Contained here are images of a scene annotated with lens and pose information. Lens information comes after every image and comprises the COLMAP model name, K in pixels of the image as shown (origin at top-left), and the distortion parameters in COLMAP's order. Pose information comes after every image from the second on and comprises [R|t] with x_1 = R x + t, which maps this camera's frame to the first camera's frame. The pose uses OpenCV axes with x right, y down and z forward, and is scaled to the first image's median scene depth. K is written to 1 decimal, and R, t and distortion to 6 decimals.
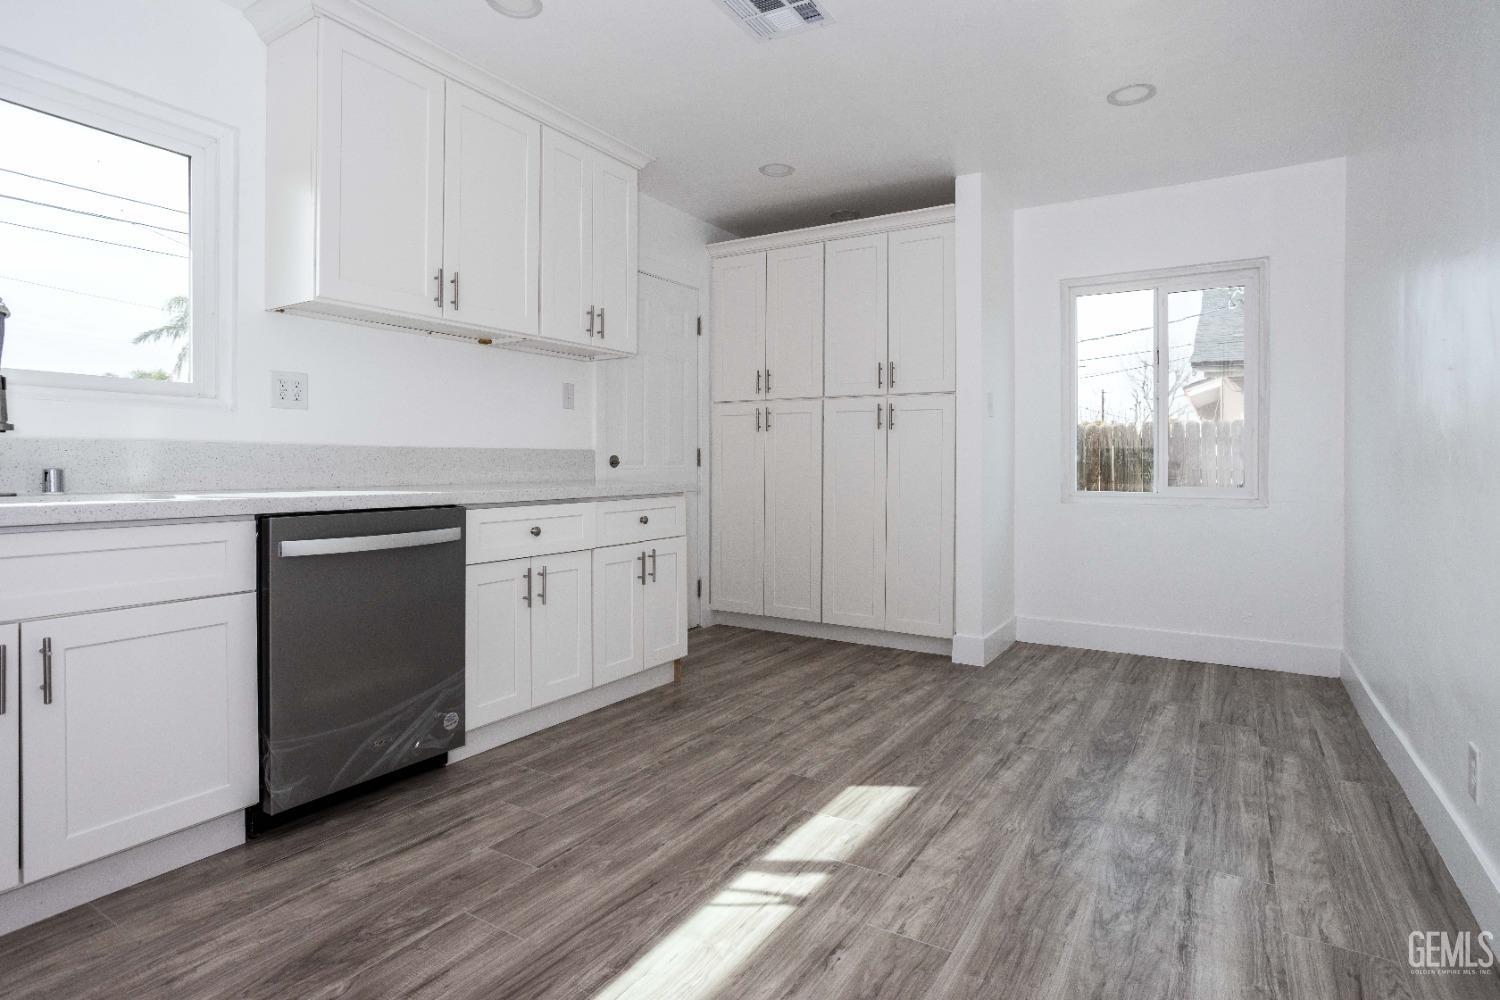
lens RADIAL K [[767.2, 0, 761.4], [0, 767.2, 464.2], [0, 0, 1]] dist [-0.032375, 0.011087]
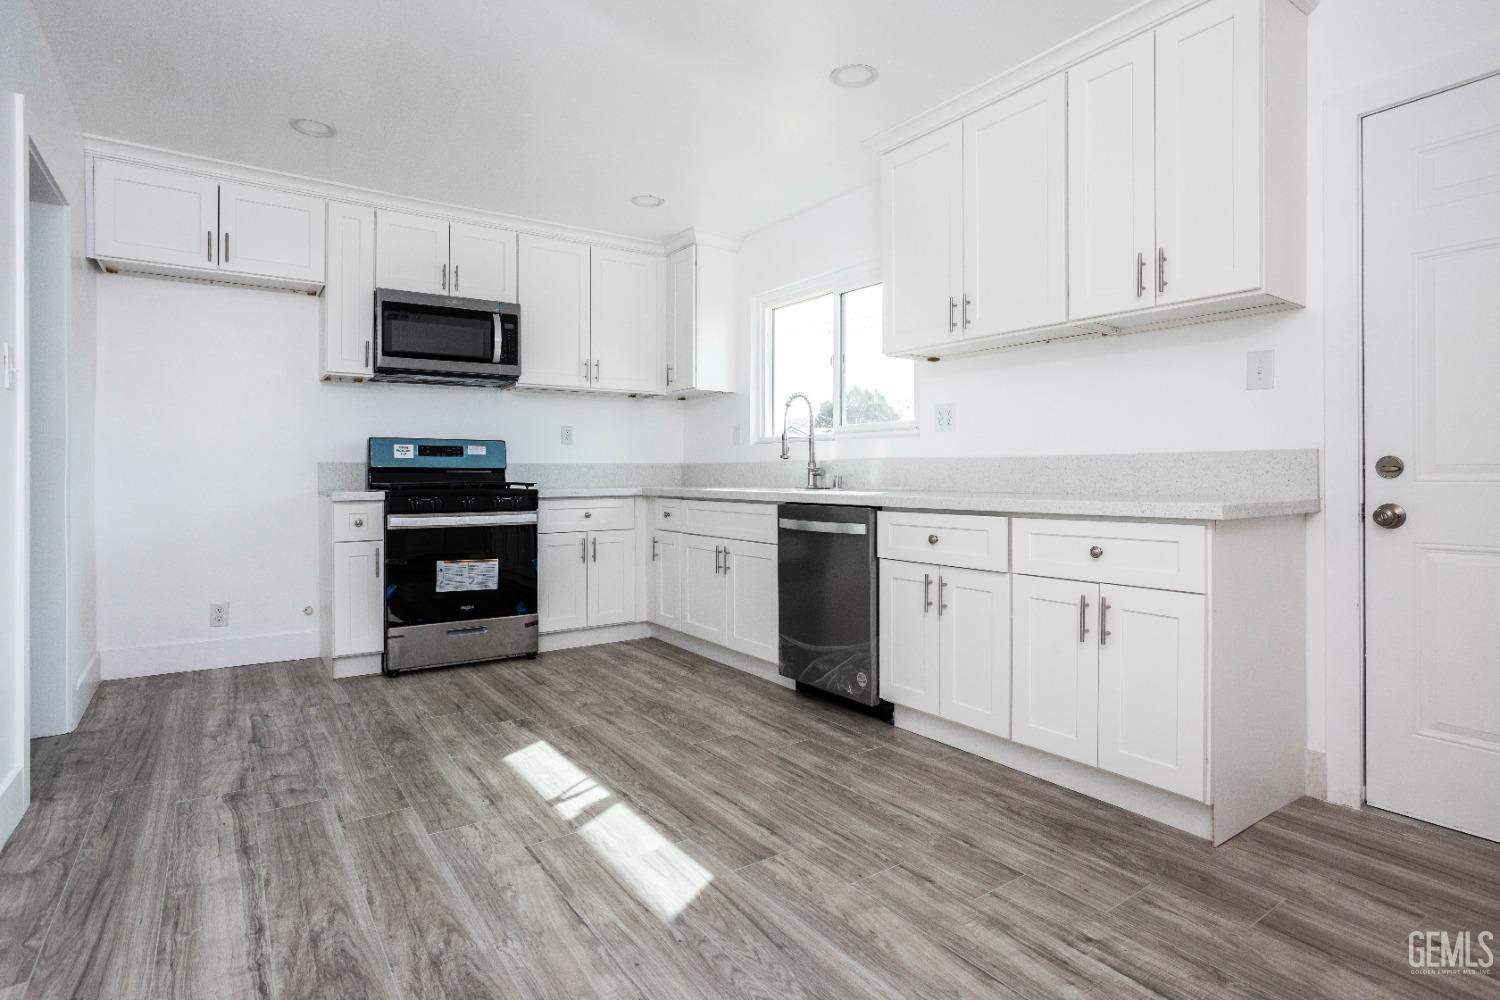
lens RADIAL K [[767.2, 0, 749.6], [0, 767.2, 494.6], [0, 0, 1]] dist [-0.032375, 0.011087]
pose [[-0.401185, 0.016783, -0.915843, 0.888699], [0.002325, 0.999848, 0.017304, 0.014681], [0.915994, 0.004813, -0.401163, 1.469449]]
